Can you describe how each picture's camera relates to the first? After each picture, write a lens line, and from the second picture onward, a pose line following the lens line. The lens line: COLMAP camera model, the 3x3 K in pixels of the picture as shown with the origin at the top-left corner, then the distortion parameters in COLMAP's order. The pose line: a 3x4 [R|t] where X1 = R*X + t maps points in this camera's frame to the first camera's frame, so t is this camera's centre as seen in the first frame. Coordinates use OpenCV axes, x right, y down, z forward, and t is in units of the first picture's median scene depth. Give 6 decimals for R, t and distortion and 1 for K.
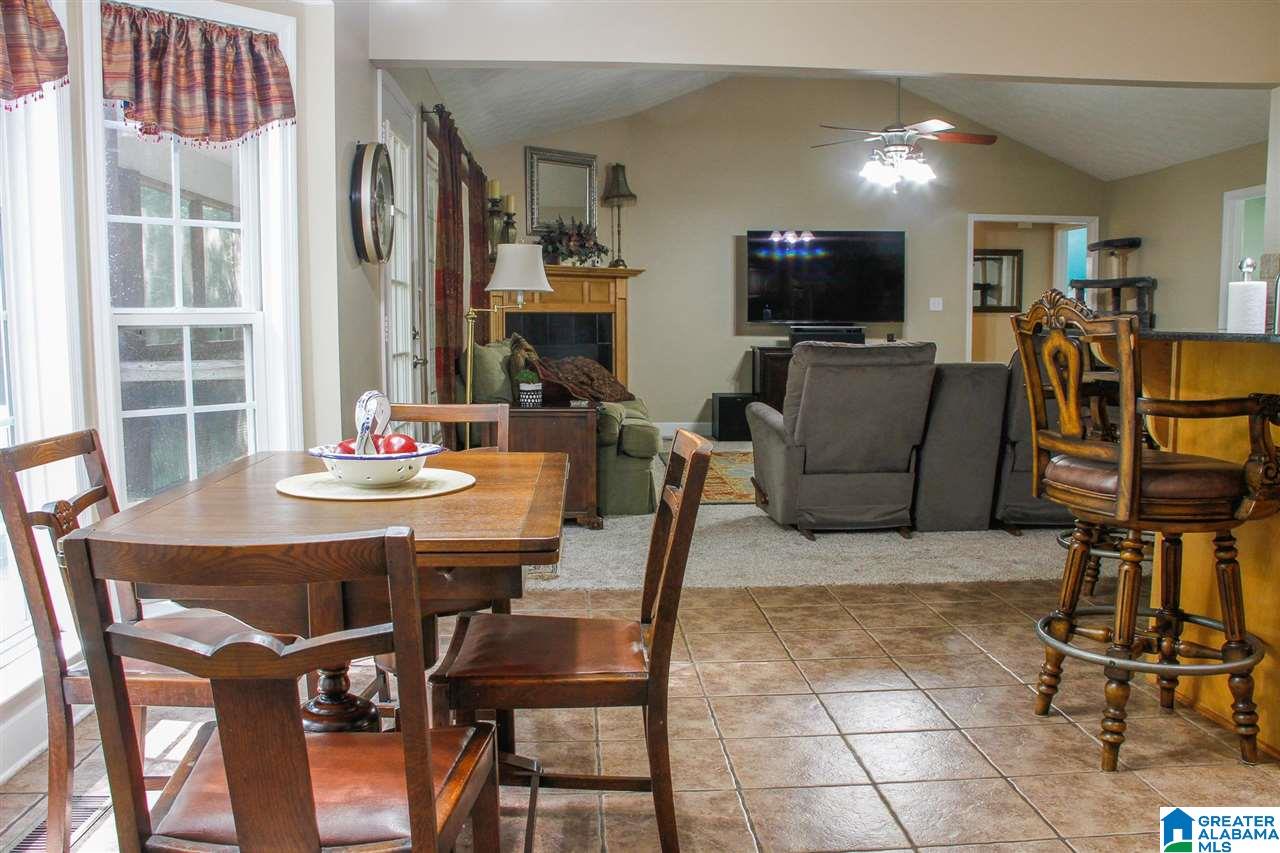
lens RADIAL K [[1083.4, 0, 638.1], [0, 1083.4, 448.0], [0, 0, 1]] dist [-0.184258, 0.156691]
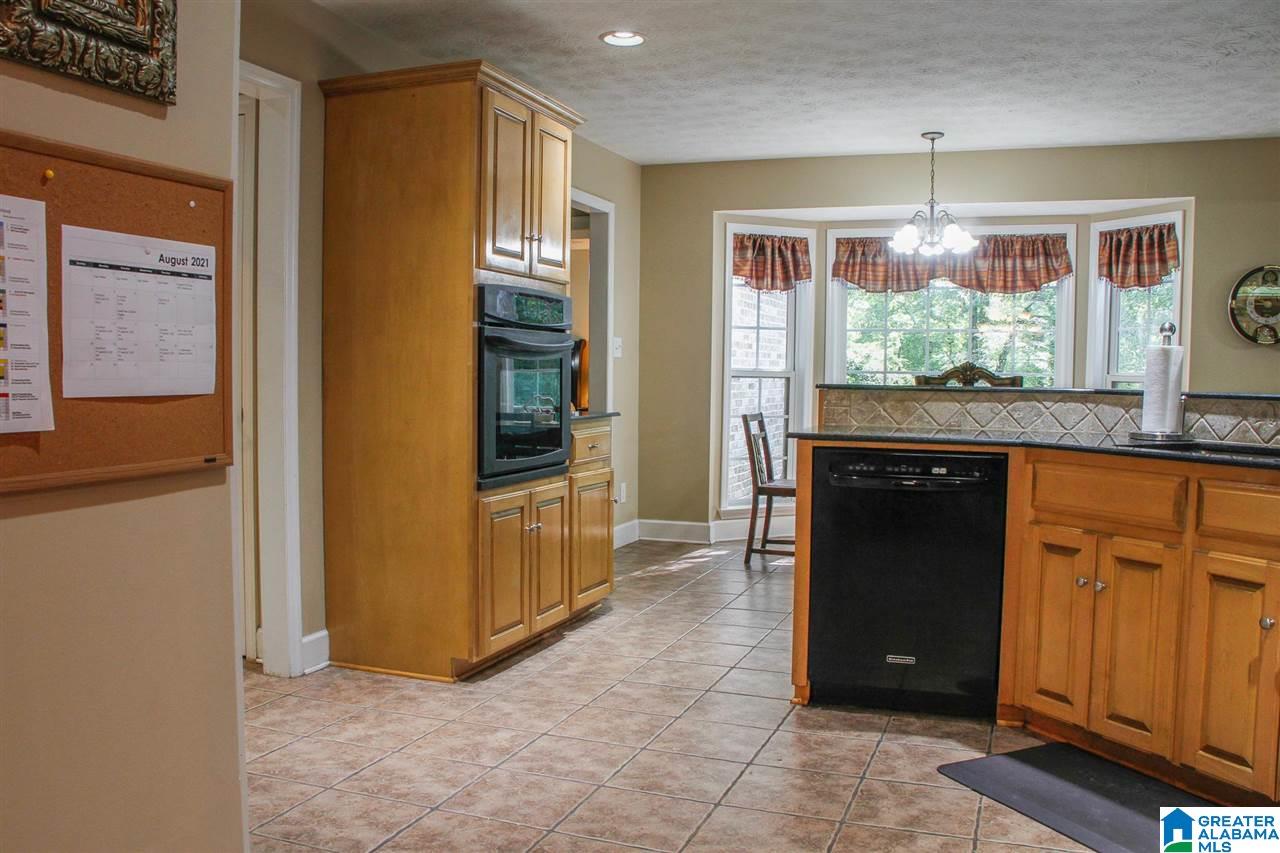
lens RADIAL K [[1083.4, 0, 638.1], [0, 1083.4, 448.0], [0, 0, 1]] dist [-0.184258, 0.156691]
pose [[-0.408020, 0.065697, -0.910606, 1.036375], [-0.112546, 0.986181, 0.121579, -0.075869], [0.906010, 0.152091, -0.394987, 0.564104]]
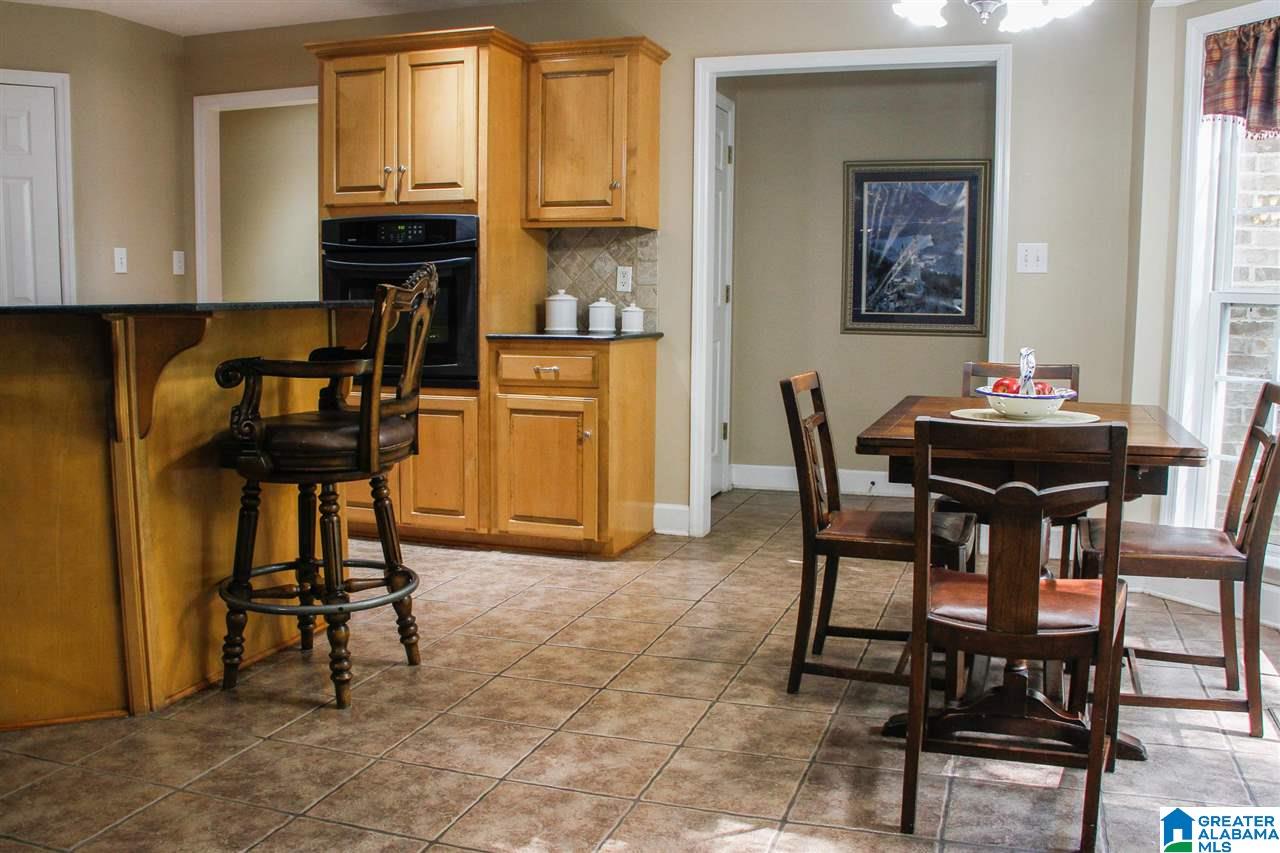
lens RADIAL K [[1112.6, 0, 625.8], [0, 1112.6, 452.9], [0, 0, 1]] dist [-0.203921, 0.178788]
pose [[-0.921746, -0.053440, 0.384096, -0.118952], [0.043126, 0.970190, 0.238478, -0.105416], [-0.385390, 0.236381, -0.891963, 0.927457]]
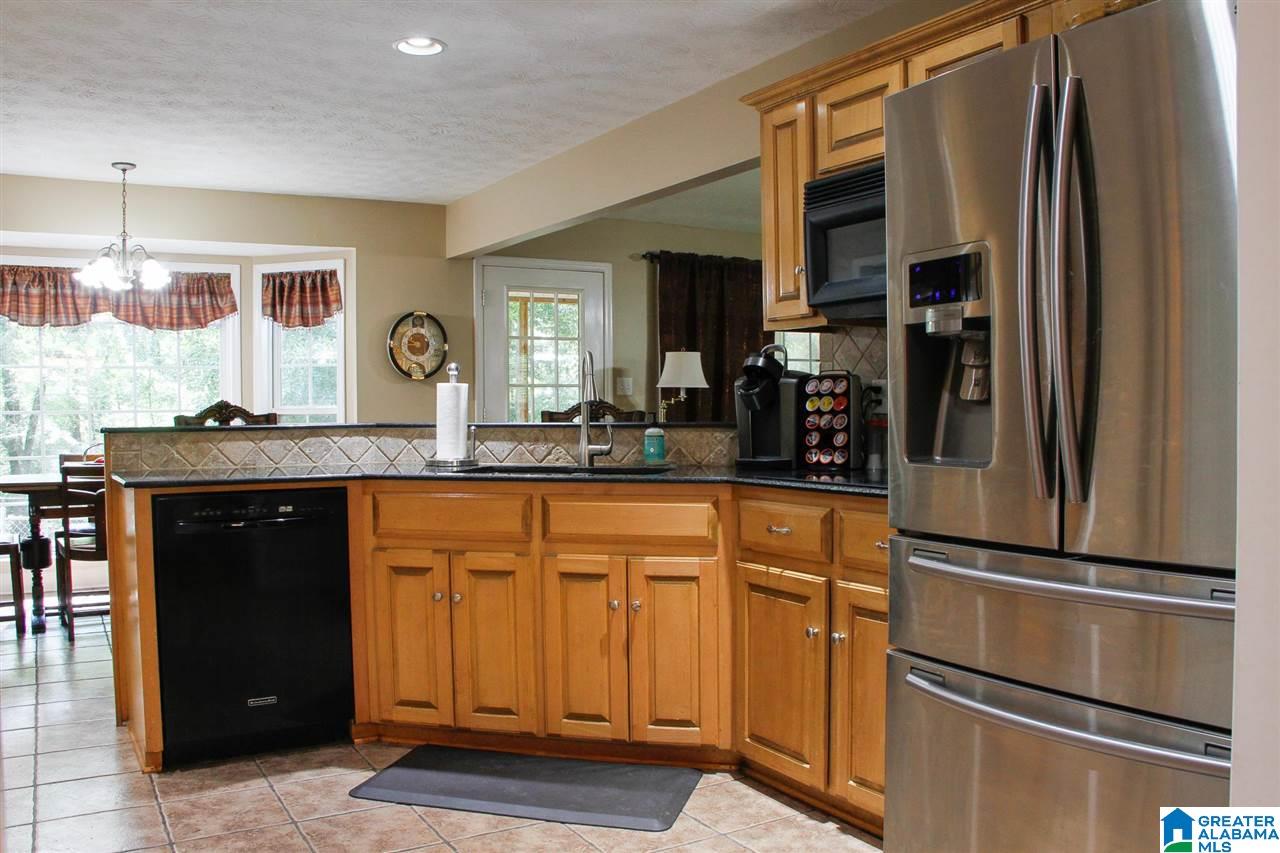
lens RADIAL K [[1063.2, 0, 629.4], [0, 1063.2, 444.6], [0, 0, 1]] dist [-0.201176, 0.169794]
pose [[0.449950, 0.035389, -0.892352, 1.039455], [-0.098681, 0.995066, -0.010296, -0.058955], [0.887585, 0.092691, 0.451222, 0.382017]]
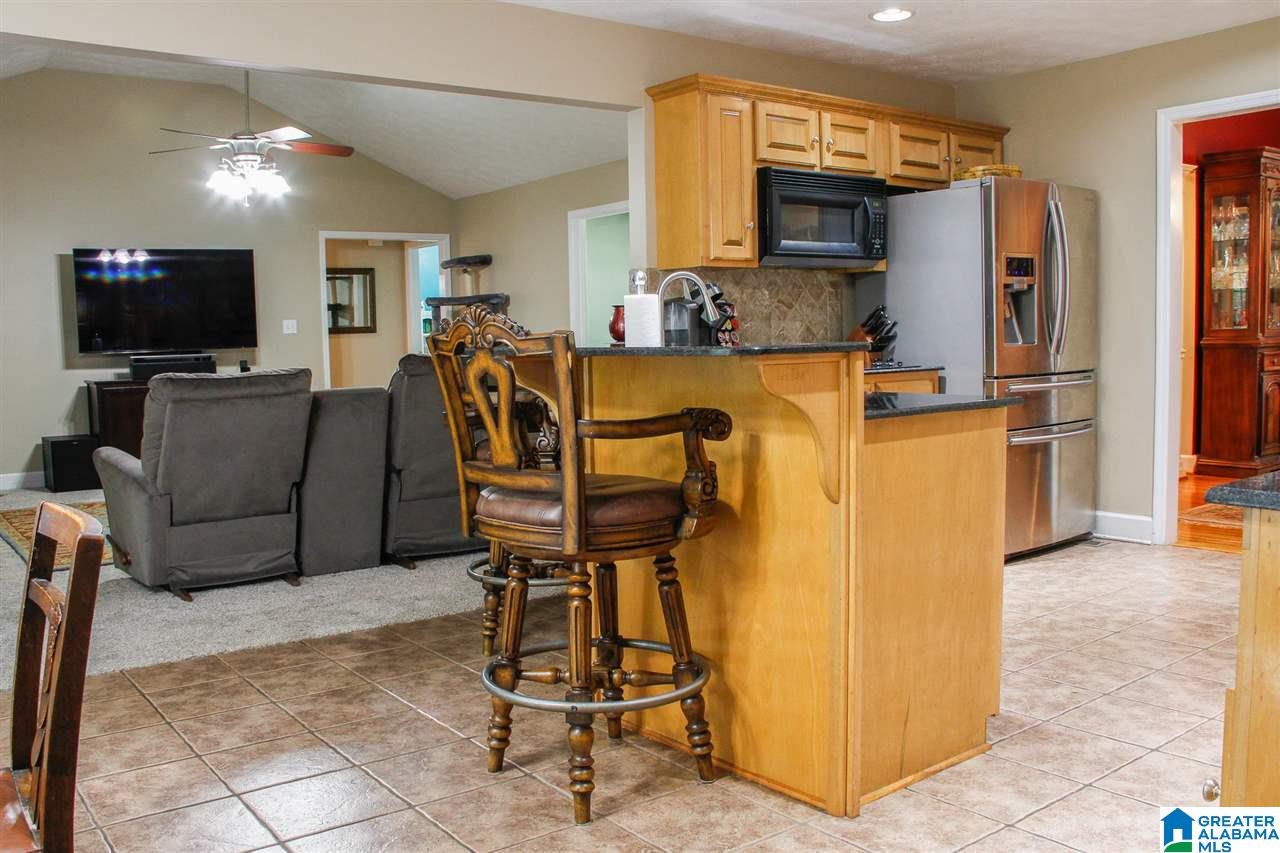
lens RADIAL K [[1112.6, 0, 625.8], [0, 1112.6, 452.9], [0, 0, 1]] dist [-0.203921, 0.178788]
pose [[0.835086, -0.070558, 0.545576, -0.010002], [0.080846, 0.996713, 0.005154, -0.009308], [-0.544147, 0.039804, 0.838045, 0.070161]]
